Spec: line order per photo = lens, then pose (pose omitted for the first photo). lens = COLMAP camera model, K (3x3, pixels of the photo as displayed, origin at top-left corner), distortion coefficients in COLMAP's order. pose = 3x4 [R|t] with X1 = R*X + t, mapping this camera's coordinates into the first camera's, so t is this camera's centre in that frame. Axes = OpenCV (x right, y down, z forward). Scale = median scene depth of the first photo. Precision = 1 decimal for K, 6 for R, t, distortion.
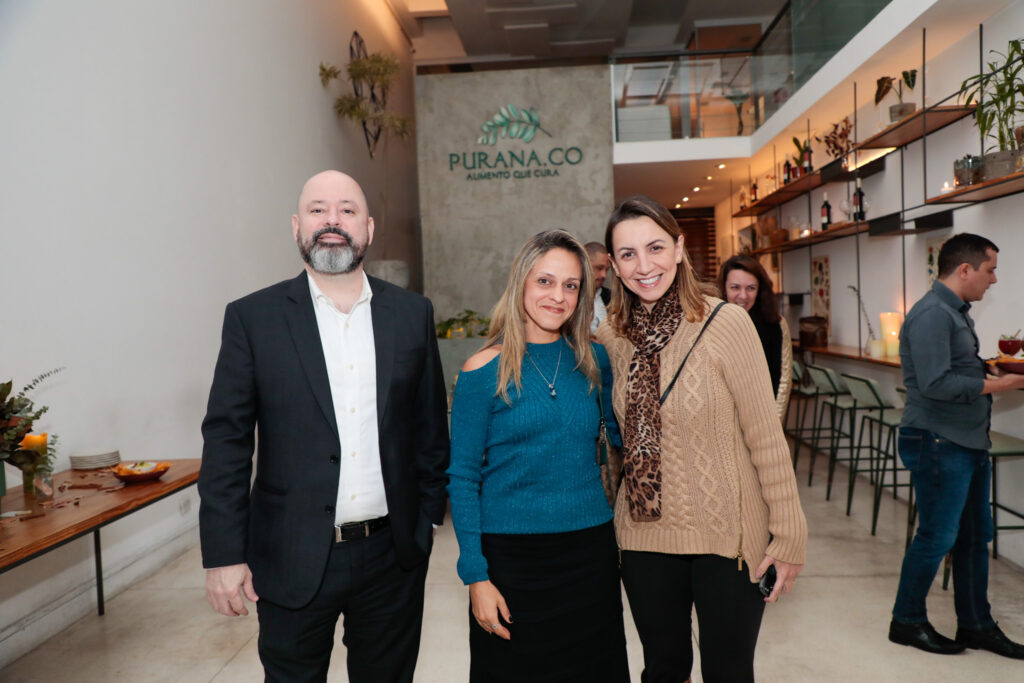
lens RADIAL K [[810.9, 0, 512.0], [0, 810.9, 341.5], [0, 0, 1]] dist [-0.001929, -0.000014]
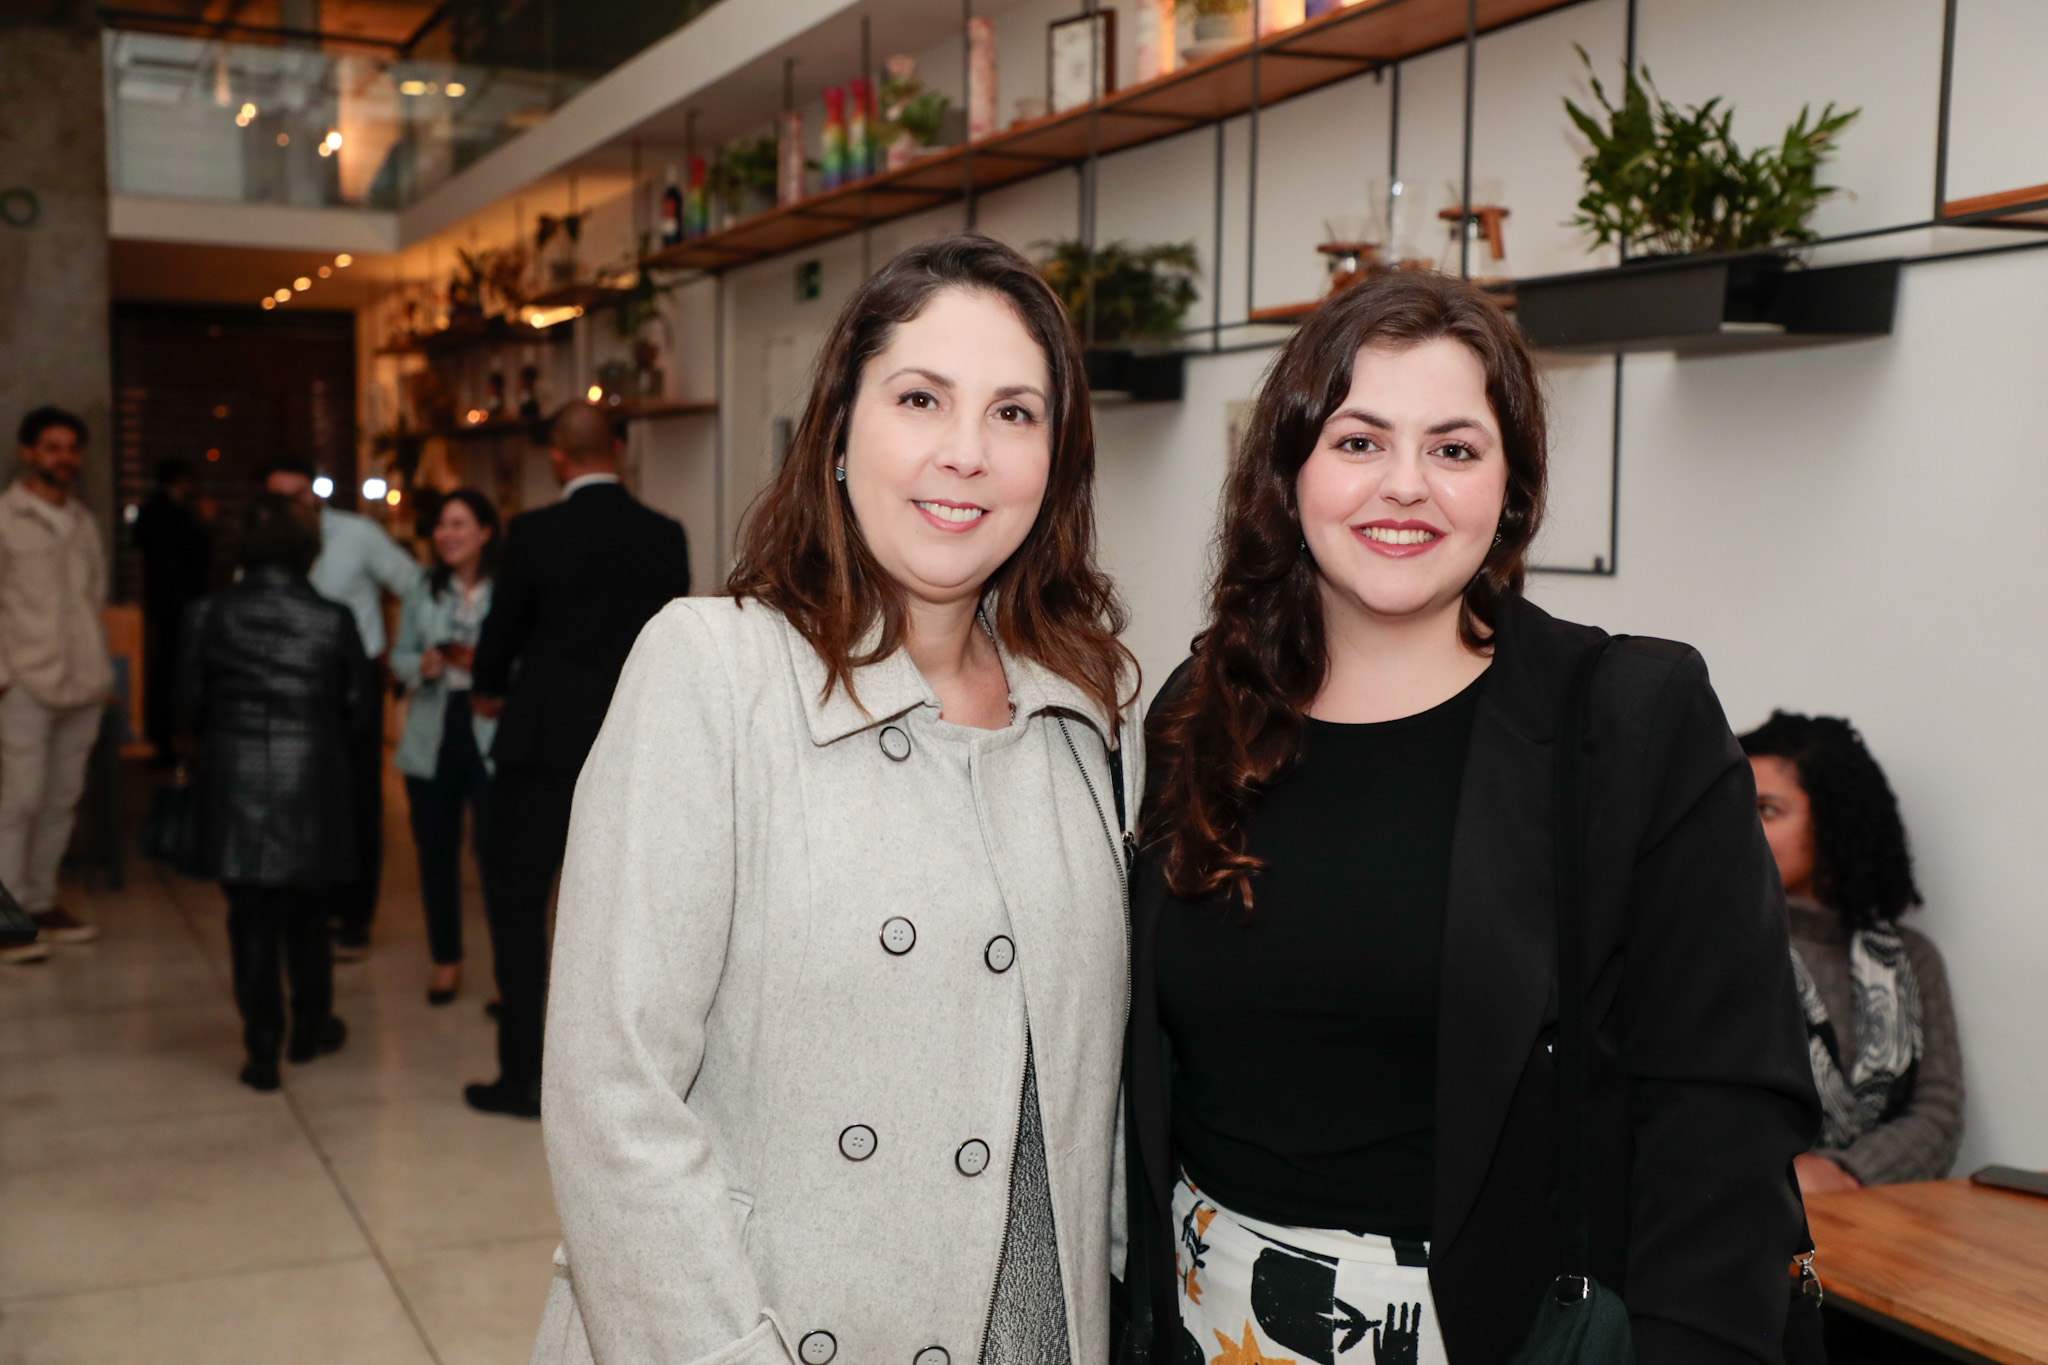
lens RADIAL K [[2681.8, 0, 1024.0], [0, 2681.8, 682.5], [0, 0, 1]] dist [0.166179, 0.002933]
pose [[0.899030, 0.016377, 0.437581, -0.095839], [-0.021838, 0.999734, 0.007452, 0.022348], [-0.437342, -0.016256, 0.899148, -0.708590]]
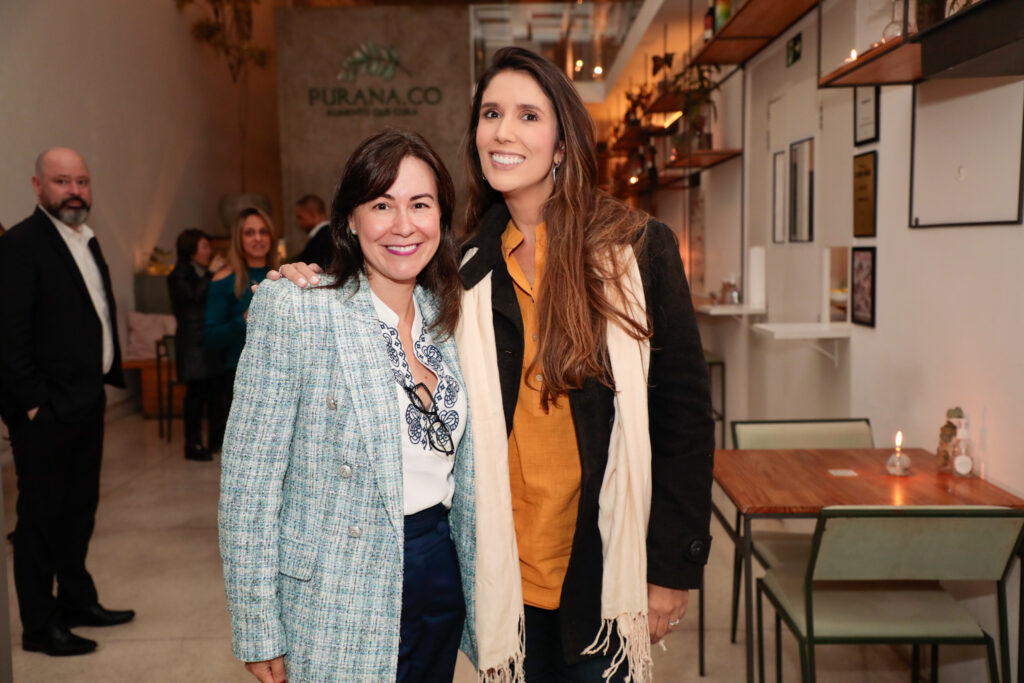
lens RADIAL K [[1038.8, 0, 512.0], [0, 1038.8, 341.5], [0, 0, 1]] dist [0.008010, 0.005810]
pose [[0.997595, 0.013497, 0.067986, 0.089829], [-0.016732, 0.998743, 0.047239, 0.012929], [-0.067263, -0.048263, 0.996567, -0.303178]]
